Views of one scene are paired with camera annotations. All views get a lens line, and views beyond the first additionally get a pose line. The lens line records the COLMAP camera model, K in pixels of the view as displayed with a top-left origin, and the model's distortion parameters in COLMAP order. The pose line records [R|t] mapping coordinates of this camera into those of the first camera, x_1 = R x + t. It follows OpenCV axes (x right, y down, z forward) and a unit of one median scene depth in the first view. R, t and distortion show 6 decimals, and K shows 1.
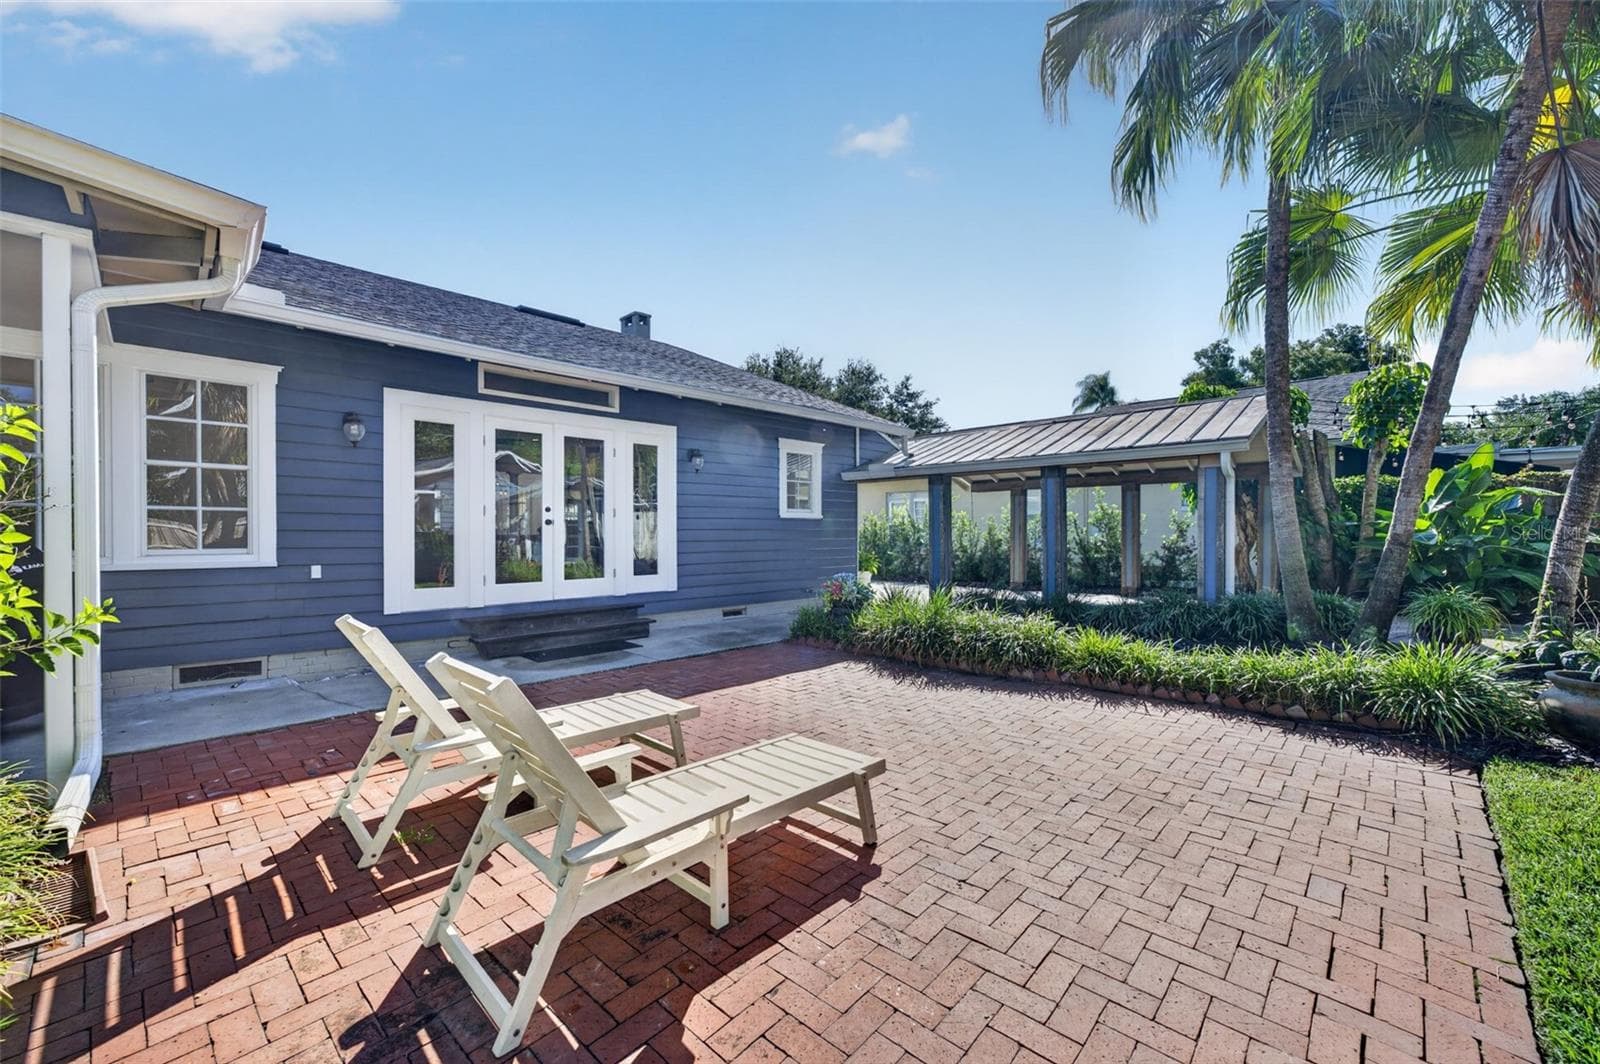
lens RADIAL K [[623.8, 0, 802.0], [0, 623.8, 534.0], [0, 0, 1]] dist [-0.008239, -0.000357]
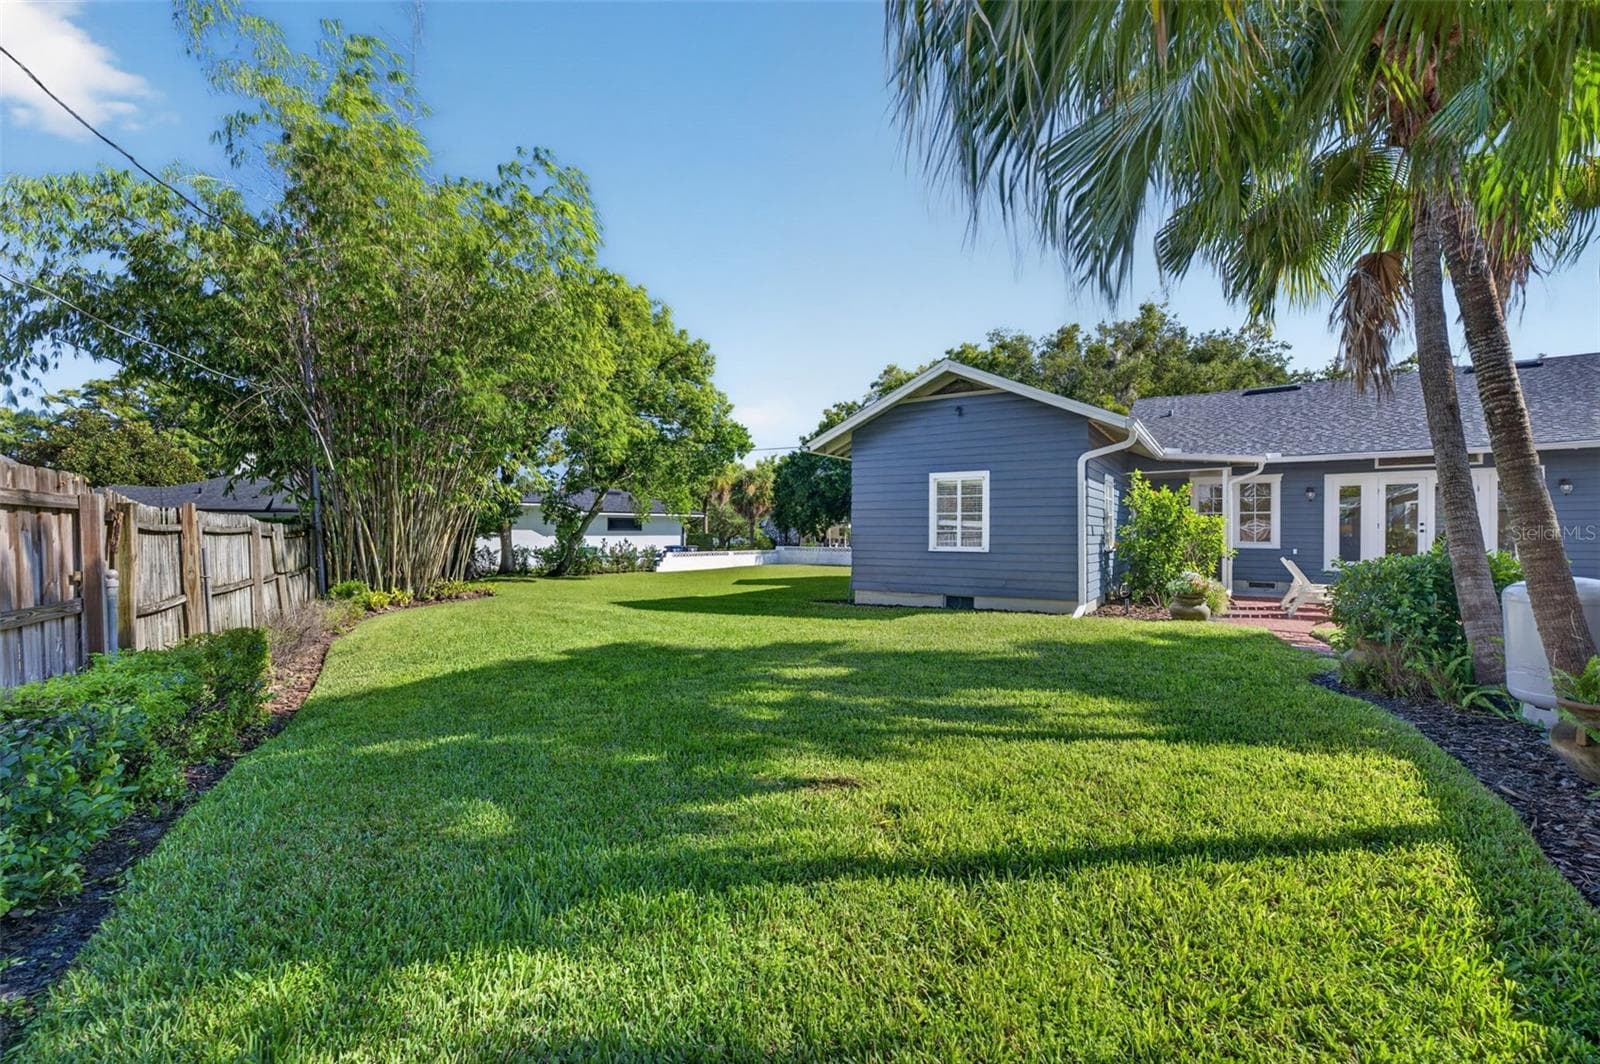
lens RADIAL K [[654.3, 0, 799.9], [0, 654.3, 535.4], [0, 0, 1]] dist [-0.000435, 0.001207]
pose [[0.180366, 0.011667, -0.983530, 1.433825], [-0.001976, 0.999932, 0.011499, -0.030812], [0.983598, -0.000130, 0.180377, -1.429453]]
